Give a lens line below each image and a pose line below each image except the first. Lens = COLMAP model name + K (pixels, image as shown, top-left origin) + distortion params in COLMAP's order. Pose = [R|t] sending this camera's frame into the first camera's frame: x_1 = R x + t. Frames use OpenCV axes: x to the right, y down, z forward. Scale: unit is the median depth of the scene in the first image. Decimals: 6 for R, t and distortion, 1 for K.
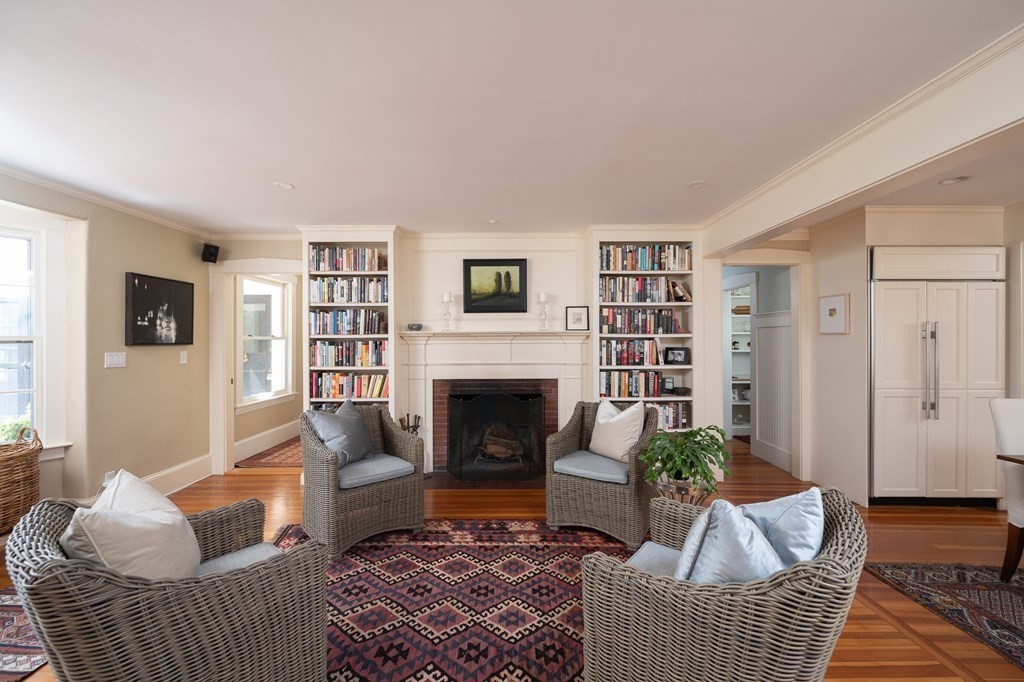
lens RADIAL K [[411.1, 0, 512.4], [0, 411.1, 340.0], [0, 0, 1]] dist [-0.000331, -0.000091]
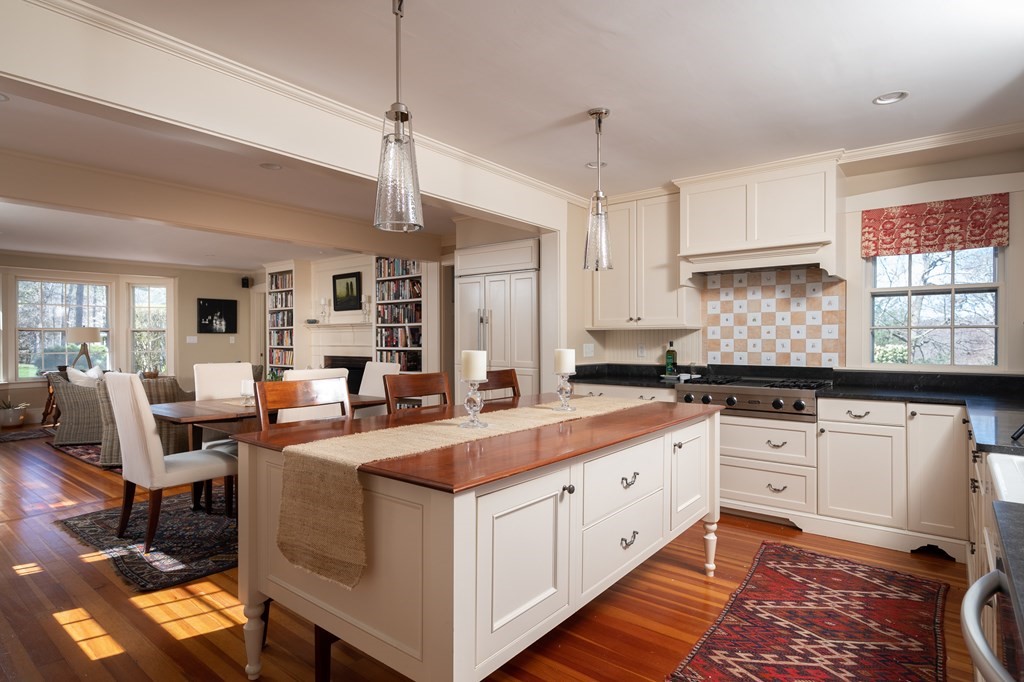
lens RADIAL K [[549.8, 0, 488.5], [0, 549.8, 340.5], [0, 0, 1]] dist [-0.001515, 0.000650]
pose [[0.772732, 0.003418, -0.634724, 1.677942], [0.001184, 0.999976, 0.006826, 0.028486], [0.634732, -0.006026, 0.772709, -0.192422]]
